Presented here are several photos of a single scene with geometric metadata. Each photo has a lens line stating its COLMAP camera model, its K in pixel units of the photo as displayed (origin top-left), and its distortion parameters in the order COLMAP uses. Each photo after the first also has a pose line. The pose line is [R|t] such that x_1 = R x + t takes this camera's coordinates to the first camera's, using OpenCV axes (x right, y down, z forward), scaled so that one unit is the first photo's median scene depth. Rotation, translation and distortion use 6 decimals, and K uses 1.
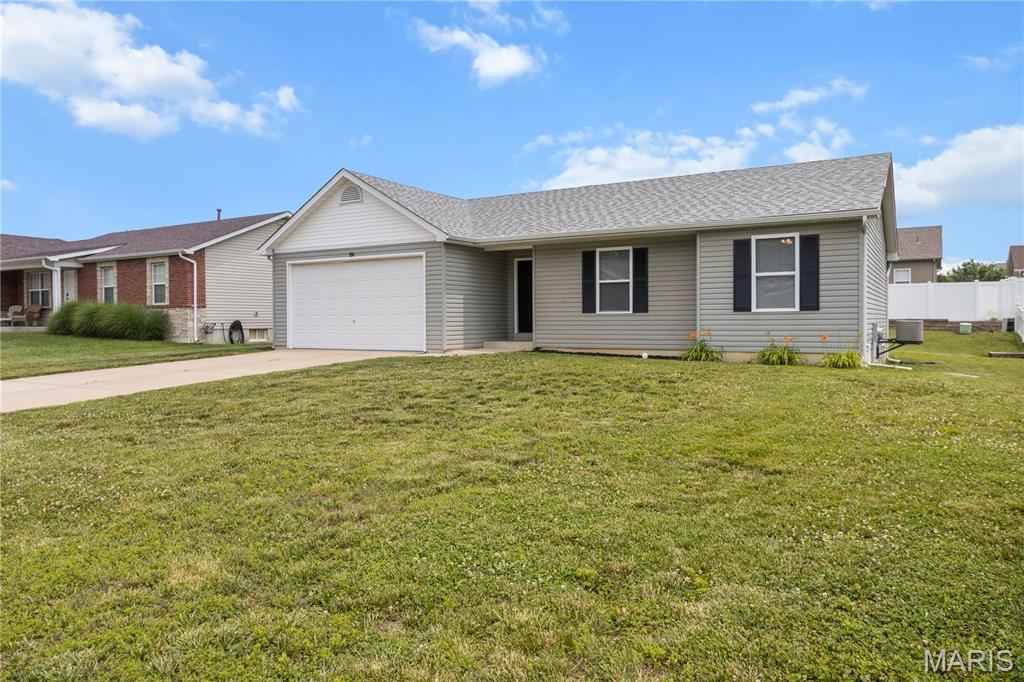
lens RADIAL K [[704.1, 0, 510.3], [0, 704.1, 335.1], [0, 0, 1]] dist [0.007738, 0.001886]
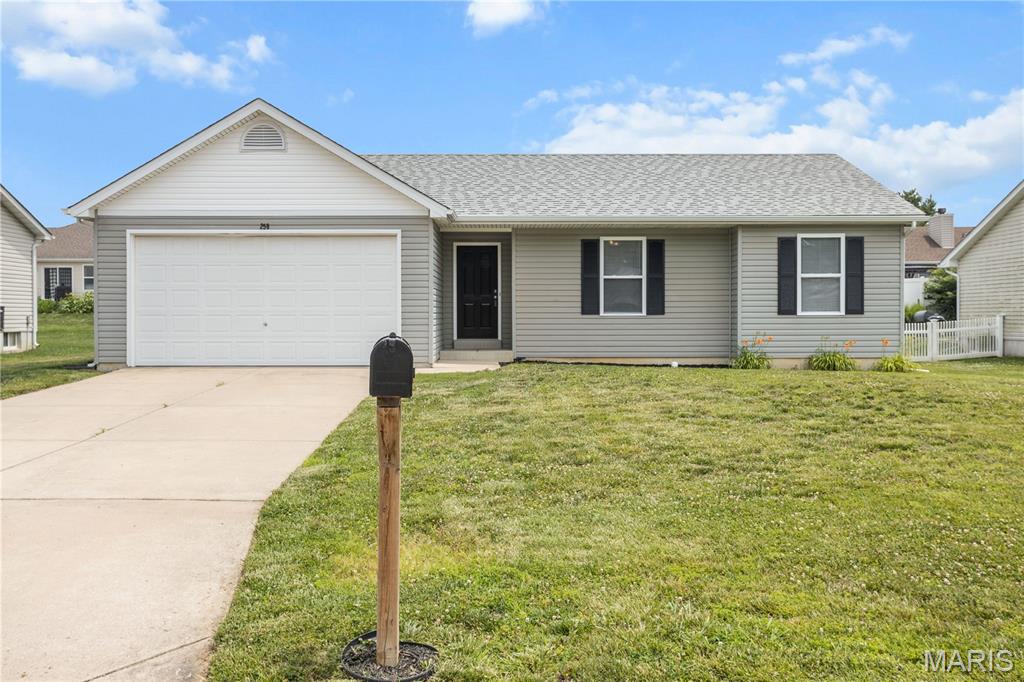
lens RADIAL K [[901.3, 0, 506.6], [0, 901.3, 341.7], [0, 0, 1]] dist [0.030926, 0.005320]
pose [[0.856350, -0.010659, 0.516285, -0.556426], [0.008021, 0.999941, 0.007341, -0.008649], [-0.516333, -0.002145, 0.856385, 0.154351]]
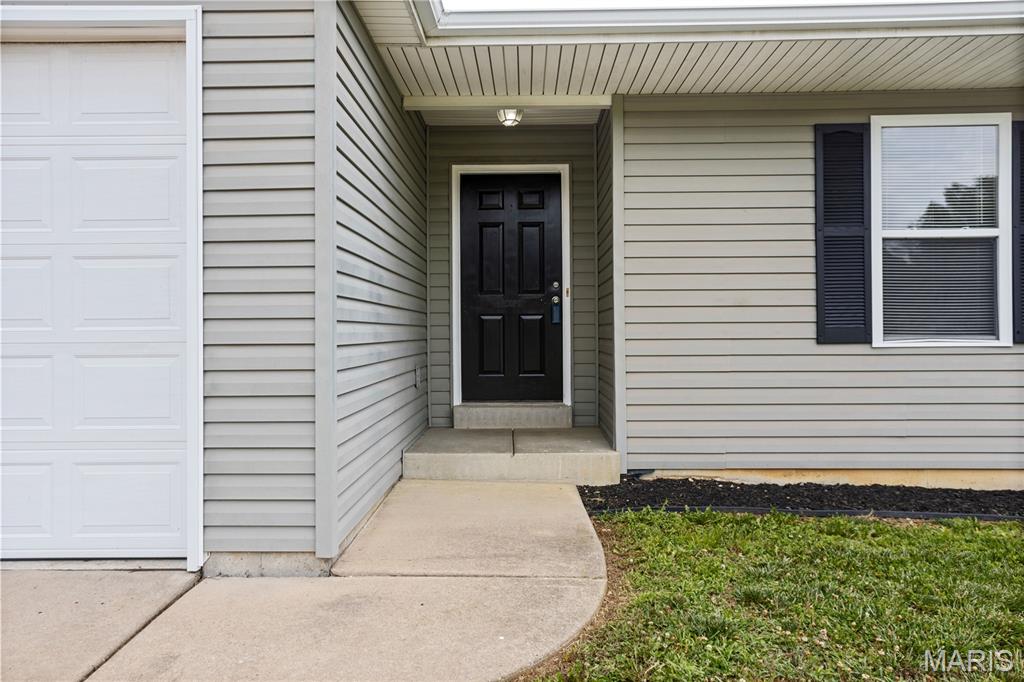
lens RADIAL K [[704.1, 0, 516.0], [0, 704.1, 333.6], [0, 0, 1]] dist [0.007738, 0.001886]
pose [[0.867977, -0.001926, 0.496601, -0.152564], [0.013472, 0.999716, -0.019670, -0.033913], [-0.496421, 0.023764, 0.867756, 0.878459]]
